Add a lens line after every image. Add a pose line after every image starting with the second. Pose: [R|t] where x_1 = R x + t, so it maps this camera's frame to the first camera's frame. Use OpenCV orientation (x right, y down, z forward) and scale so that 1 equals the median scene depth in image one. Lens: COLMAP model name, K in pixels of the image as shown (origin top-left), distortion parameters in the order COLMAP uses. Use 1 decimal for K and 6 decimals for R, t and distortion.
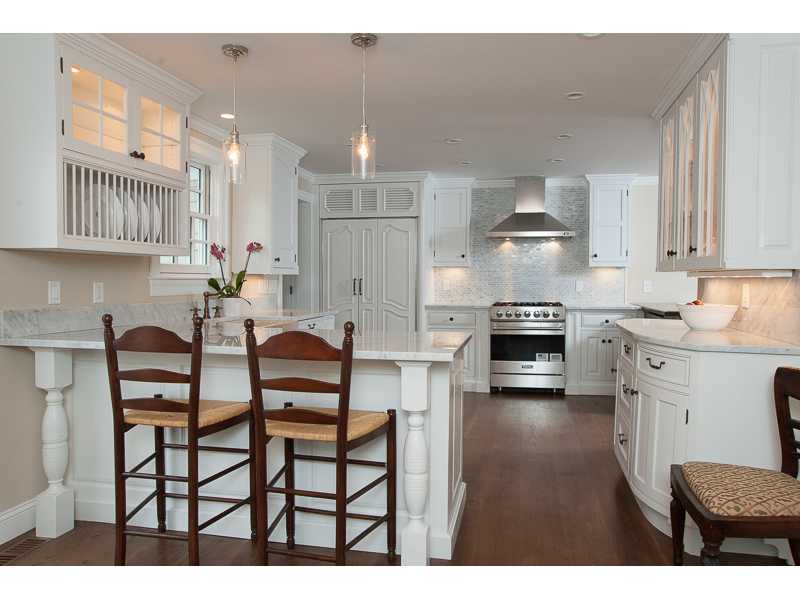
lens RADIAL K [[564.7, 0, 400.0], [0, 564.7, 300.0], [0, 0, 1]] dist [-0.051335, 0.000273]
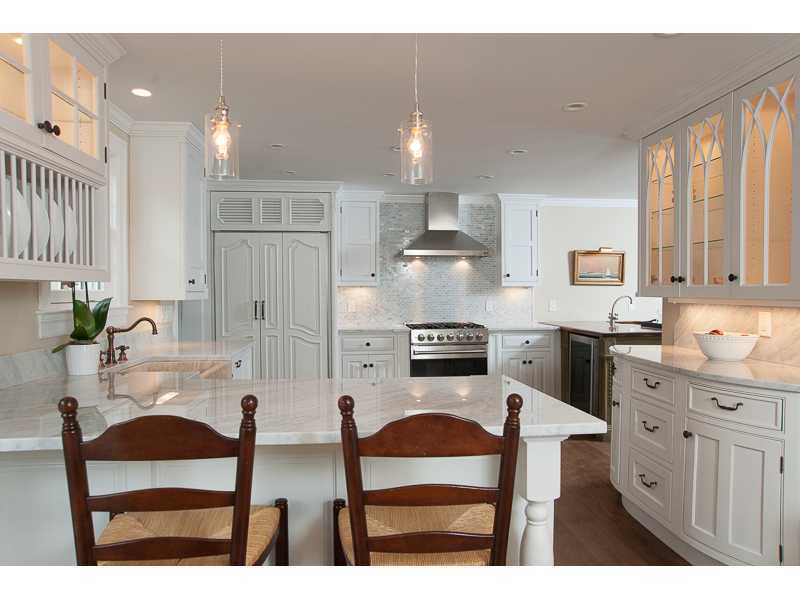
lens RADIAL K [[552.1, 0, 400.0], [0, 552.1, 300.0], [0, 0, 1]] dist [-0.053533, 0.041418]
pose [[0.951855, -0.010026, 0.306383, -0.140345], [0.016645, 0.999681, -0.018997, -0.021242], [-0.306095, 0.023182, 0.951719, 0.140816]]
